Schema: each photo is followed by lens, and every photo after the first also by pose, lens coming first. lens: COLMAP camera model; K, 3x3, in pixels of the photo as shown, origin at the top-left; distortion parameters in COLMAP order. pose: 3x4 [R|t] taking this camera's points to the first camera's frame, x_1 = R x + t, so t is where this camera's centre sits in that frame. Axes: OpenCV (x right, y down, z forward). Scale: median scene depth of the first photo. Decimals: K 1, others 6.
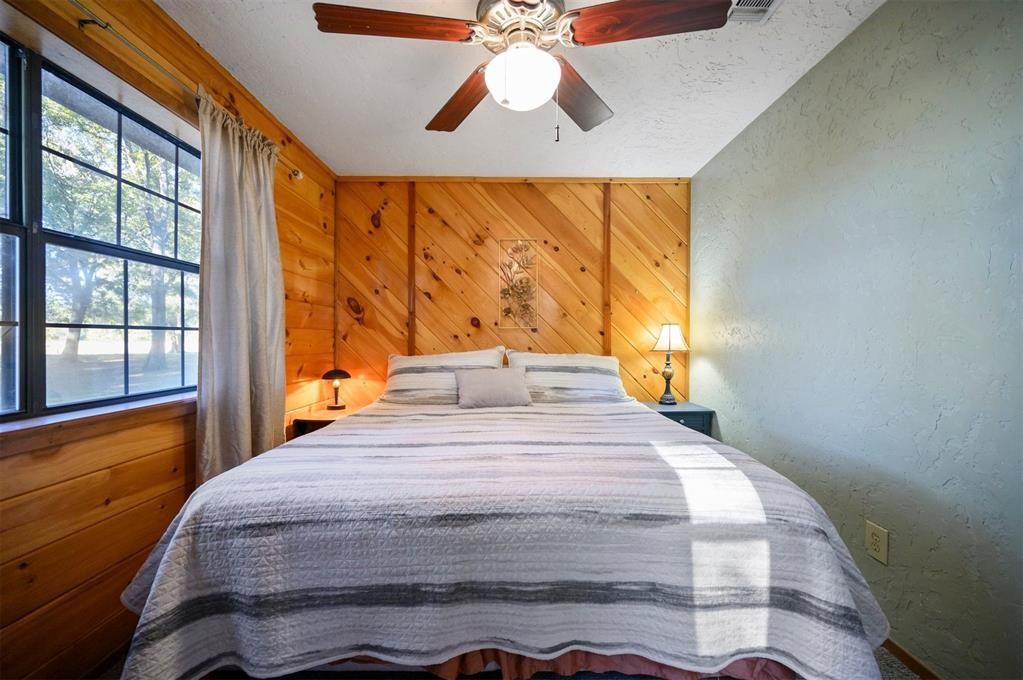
lens RADIAL K [[401.7, 0, 512.4], [0, 401.7, 339.4], [0, 0, 1]] dist [-0.001178, 0.000071]
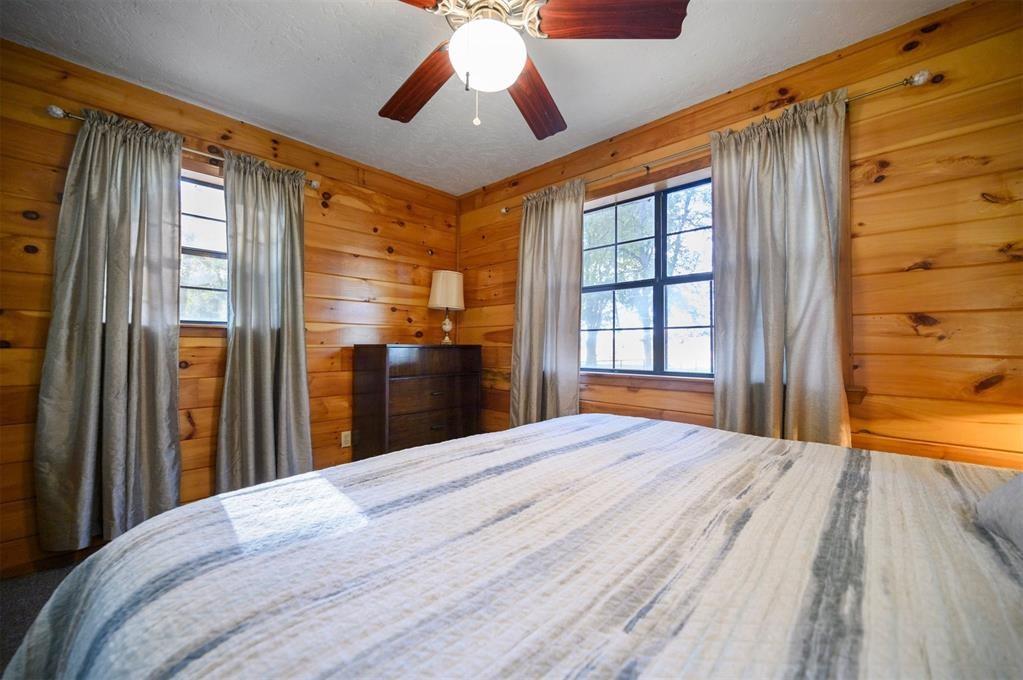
lens RADIAL K [[401.7, 0, 512.4], [0, 401.7, 339.4], [0, 0, 1]] dist [-0.001178, 0.000071]
pose [[-0.688974, -0.020895, -0.724485, 0.323528], [-0.008396, 0.999747, -0.020849, 0.028321], [0.724738, -0.008282, -0.688975, 0.810559]]
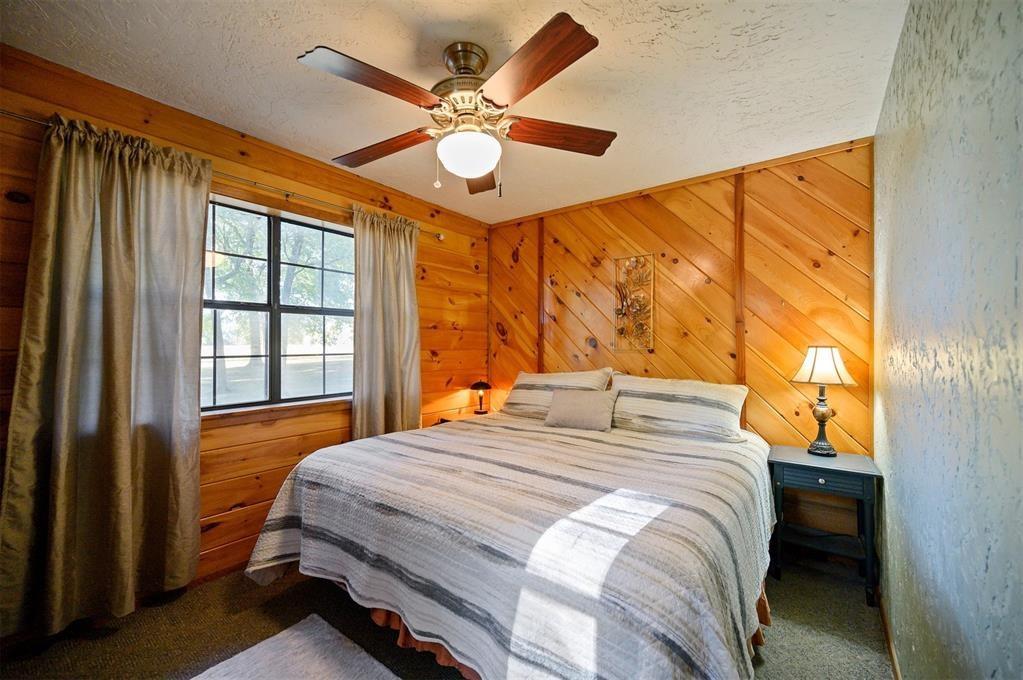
lens RADIAL K [[401.7, 0, 512.4], [0, 401.7, 339.4], [0, 0, 1]] dist [-0.001178, 0.000071]
pose [[0.791999, -0.006676, -0.610486, 0.400018], [-0.000536, 0.999932, -0.011631, -0.042027], [0.610522, 0.009539, 0.791942, 0.070087]]
